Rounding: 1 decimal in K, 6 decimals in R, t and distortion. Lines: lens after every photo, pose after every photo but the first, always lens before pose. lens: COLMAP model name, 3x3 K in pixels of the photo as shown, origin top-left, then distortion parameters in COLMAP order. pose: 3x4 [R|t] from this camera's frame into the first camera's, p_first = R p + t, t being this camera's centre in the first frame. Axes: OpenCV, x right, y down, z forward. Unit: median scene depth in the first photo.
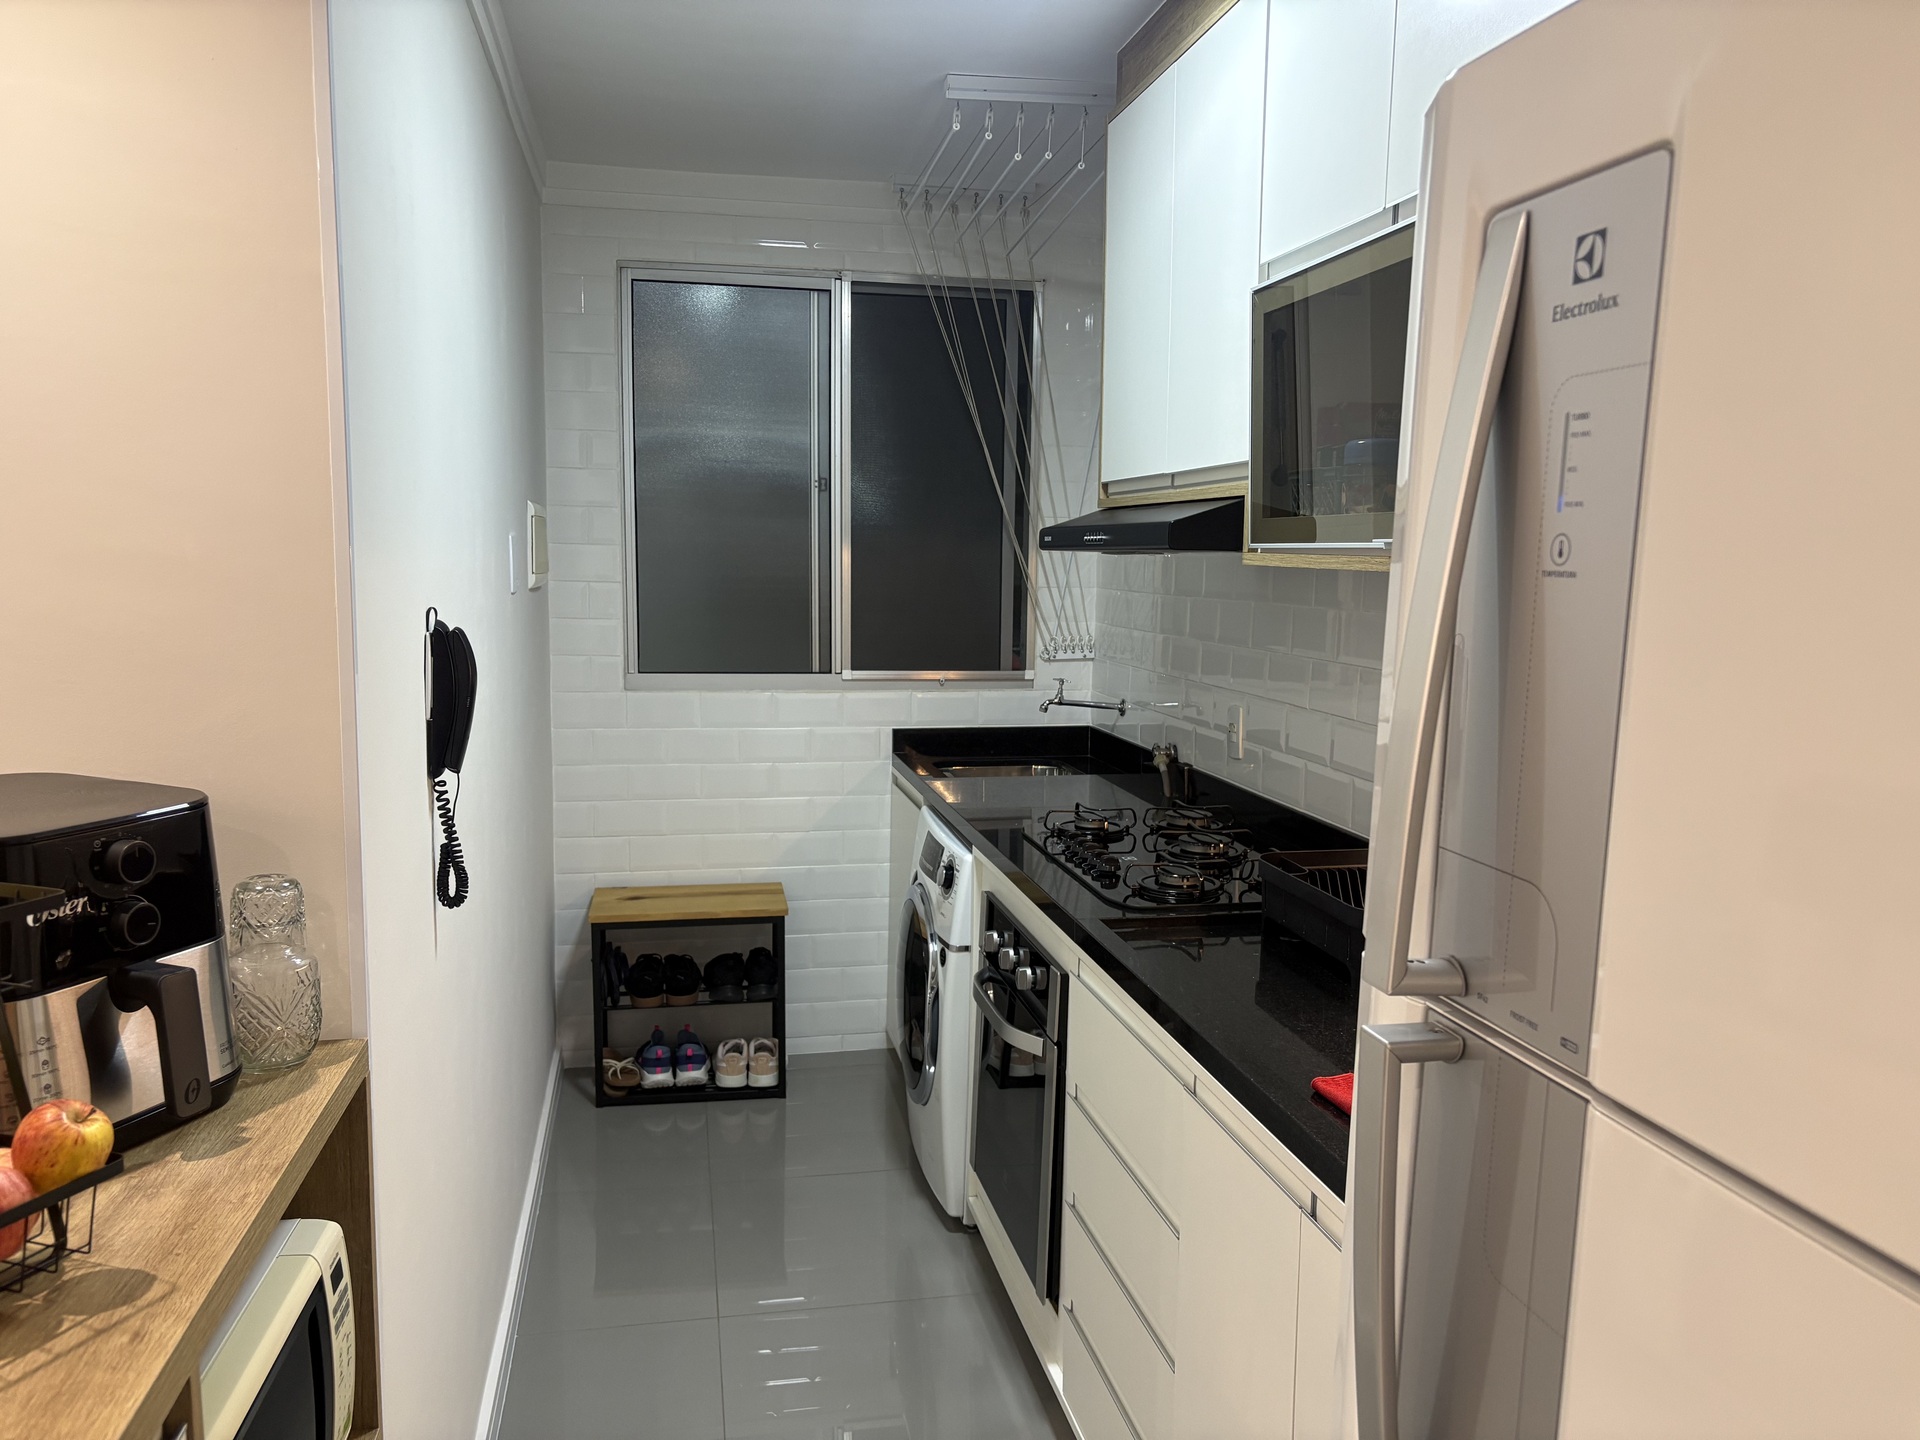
lens RADIAL K [[1449.0, 0, 958.4], [0, 1449.0, 724.8], [0, 0, 1]] dist [0.048832, -0.050783]
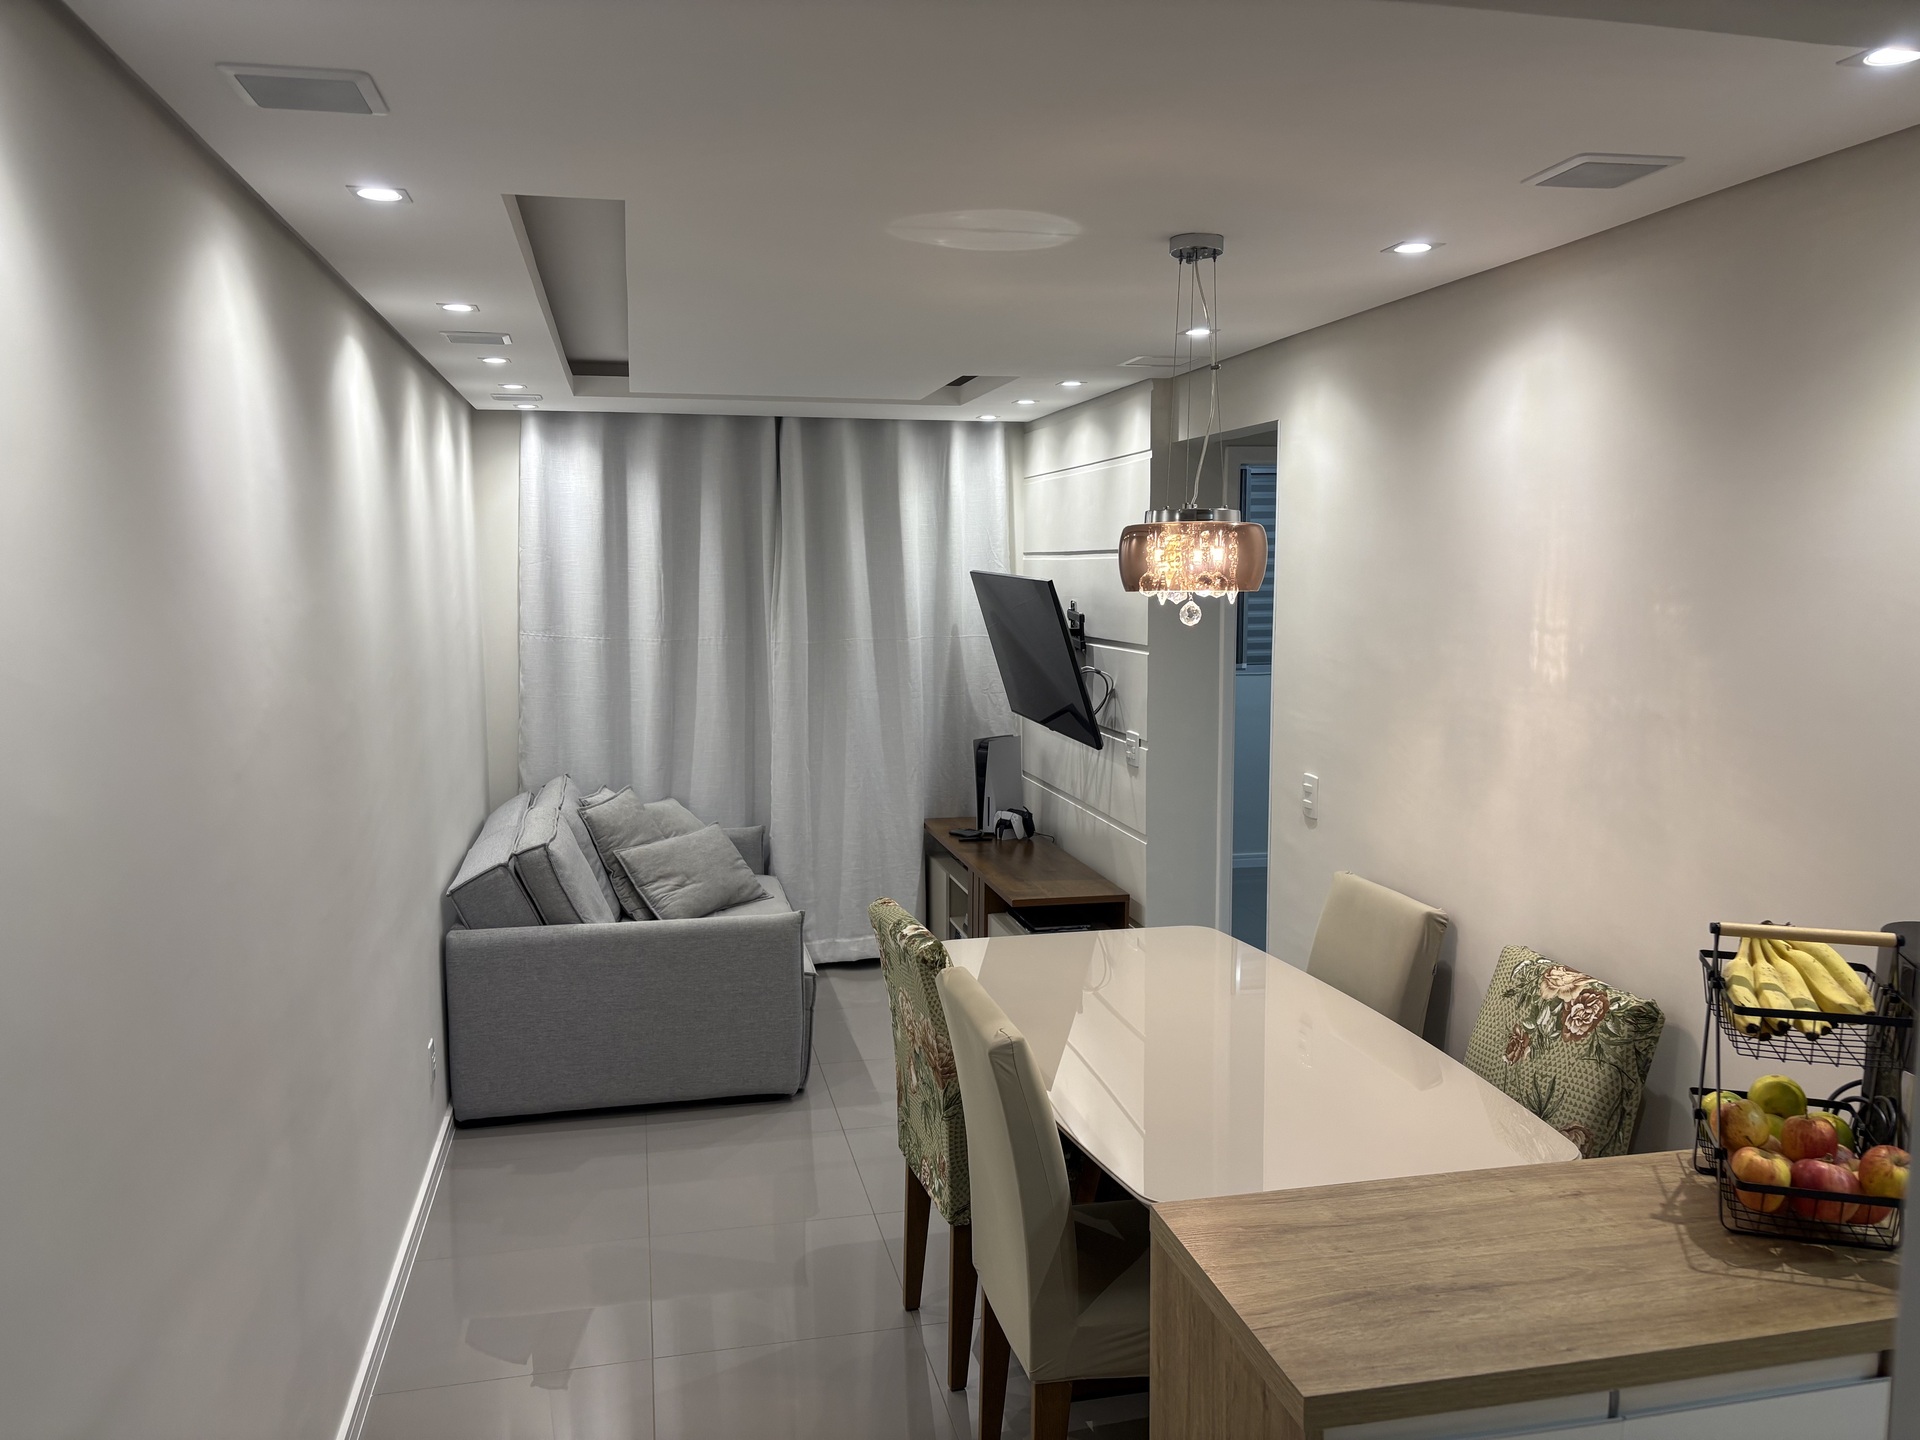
lens RADIAL K [[1449.0, 0, 947.8], [0, 1449.0, 719.2], [0, 0, 1]] dist [0.048832, -0.050783]
pose [[0.008756, 0.095425, -0.995398, 0.293641], [-0.117386, 0.988652, 0.093746, -0.073833], [0.993048, 0.116025, 0.019858, -0.029652]]
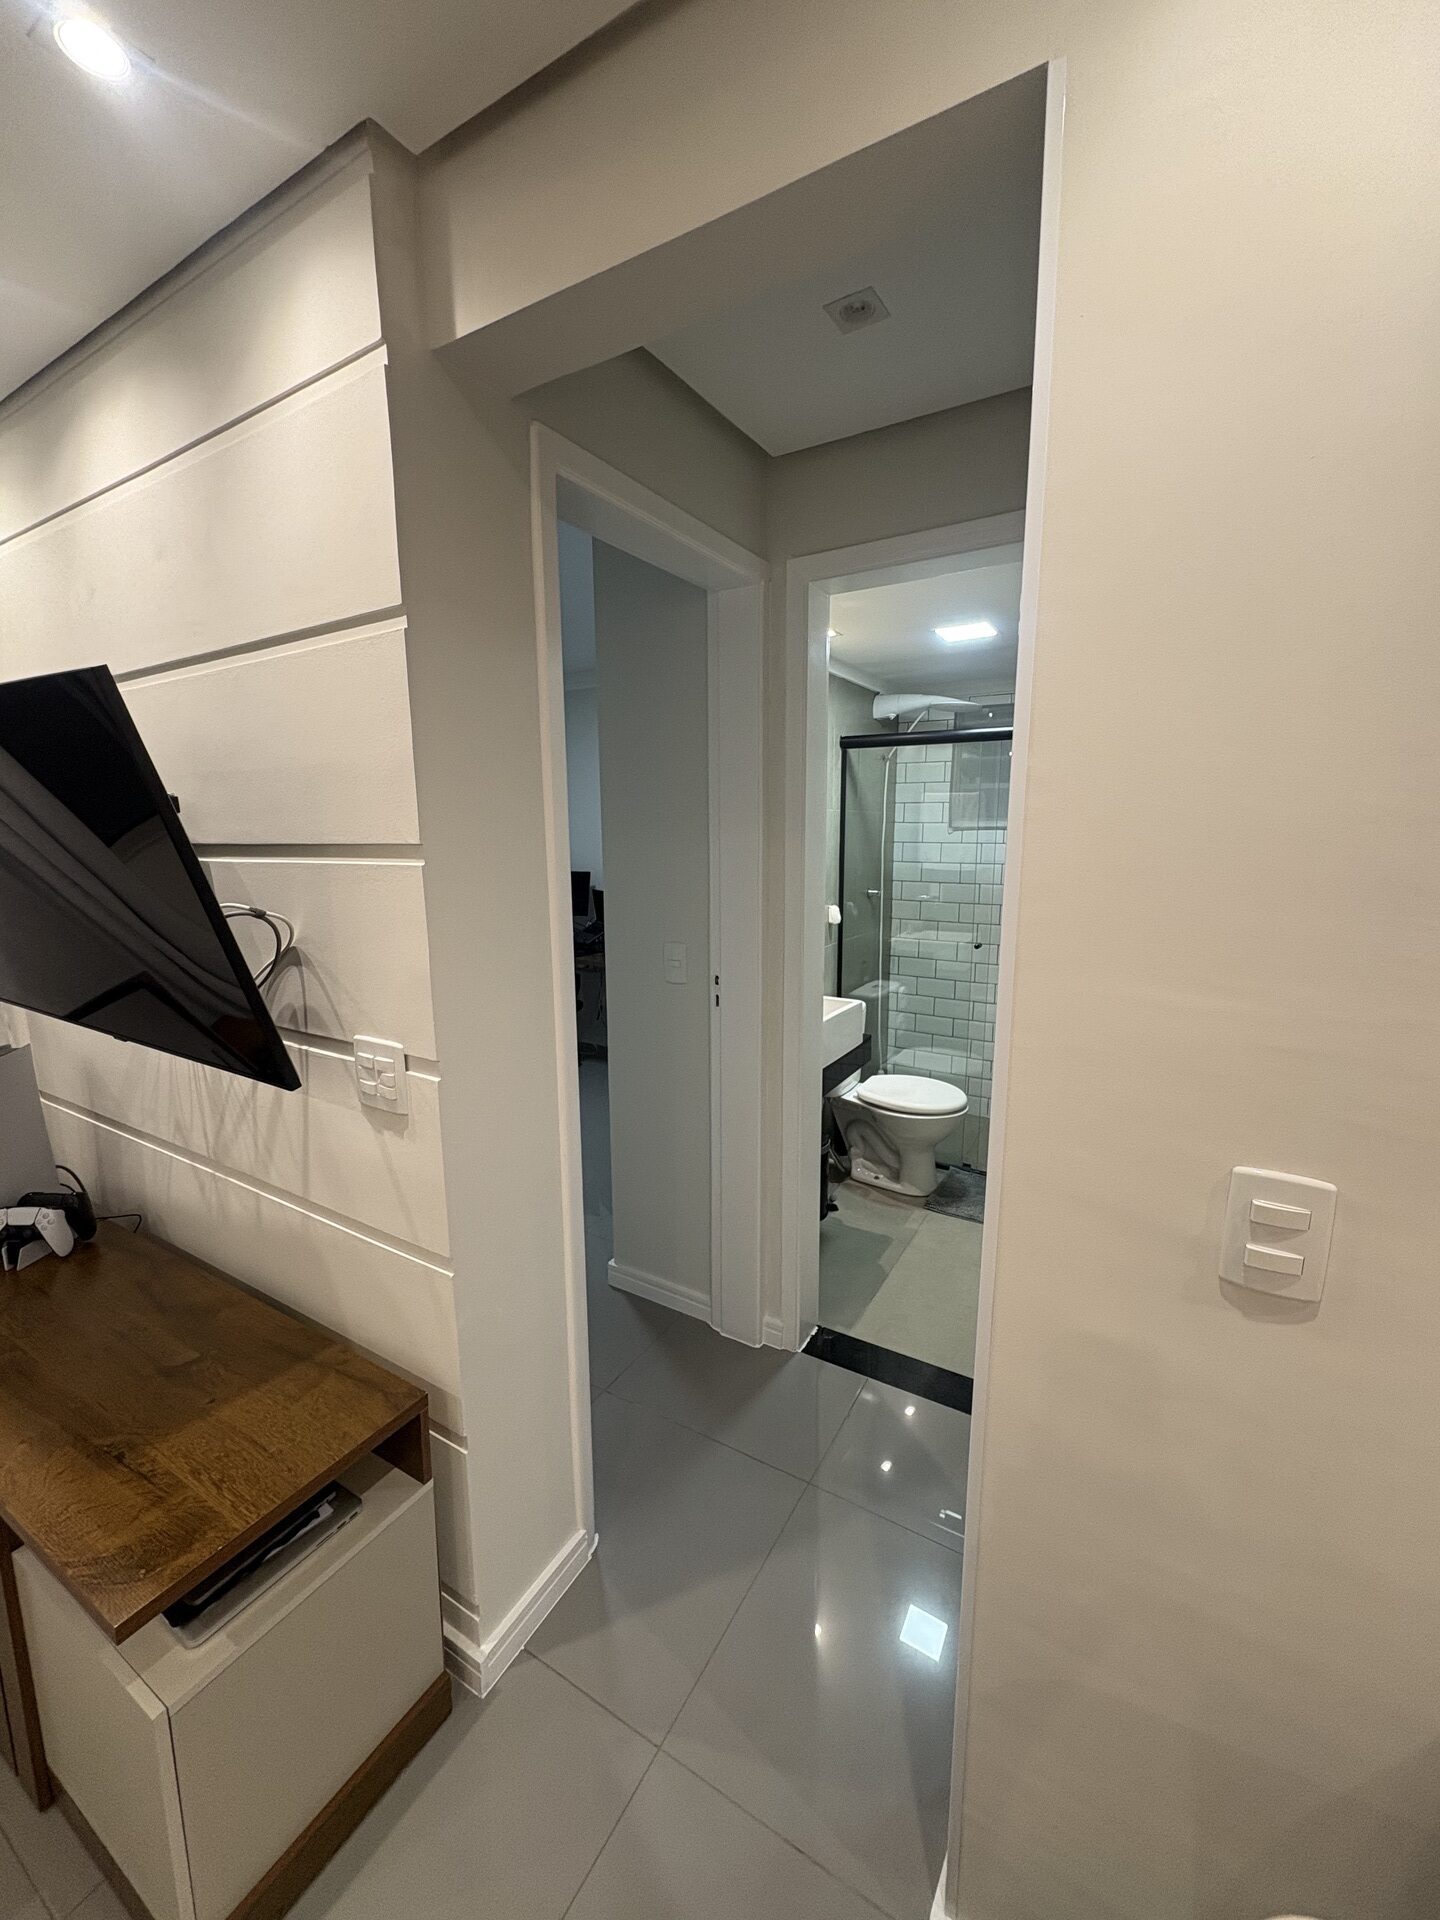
lens RADIAL K [[764.4, 0, 723.0], [0, 764.4, 957.7], [0, 0, 1]] dist [0.002042, -0.001222]
pose [[0.736743, 0.095705, -0.669365, -0.960107], [-0.066233, 0.995386, 0.069419, -0.011321], [0.672921, -0.006810, 0.739683, 0.040945]]
